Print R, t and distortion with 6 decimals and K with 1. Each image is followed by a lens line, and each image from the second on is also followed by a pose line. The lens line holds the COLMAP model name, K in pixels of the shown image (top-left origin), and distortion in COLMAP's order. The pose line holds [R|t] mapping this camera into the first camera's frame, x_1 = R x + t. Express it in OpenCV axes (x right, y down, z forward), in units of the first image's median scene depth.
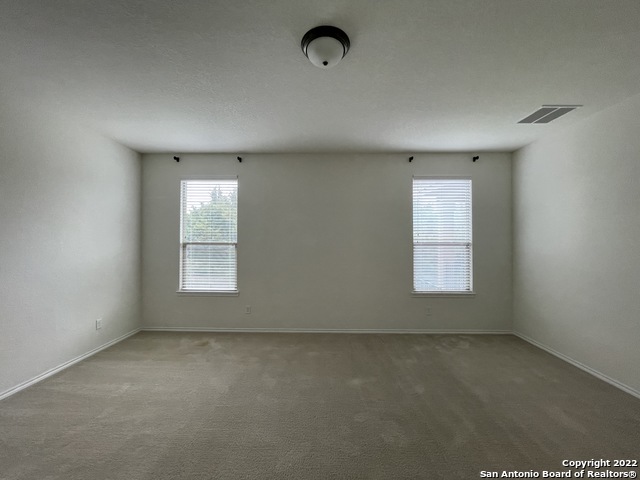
lens RADIAL K [[259.2, 0, 321.1], [0, 259.2, 241.9], [0, 0, 1]] dist [-0.006649, -0.000748]
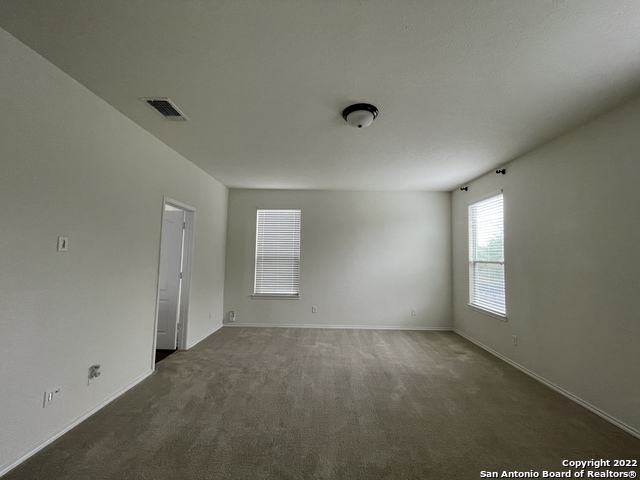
lens RADIAL K [[259.2, 0, 319.5], [0, 259.2, 240.3], [0, 0, 1]] dist [-0.006649, -0.000748]
pose [[0.032603, -0.057933, -0.997788, 0.589843], [-0.025710, 0.997940, -0.058782, -0.003076], [0.999138, 0.027570, 0.031047, 0.322199]]
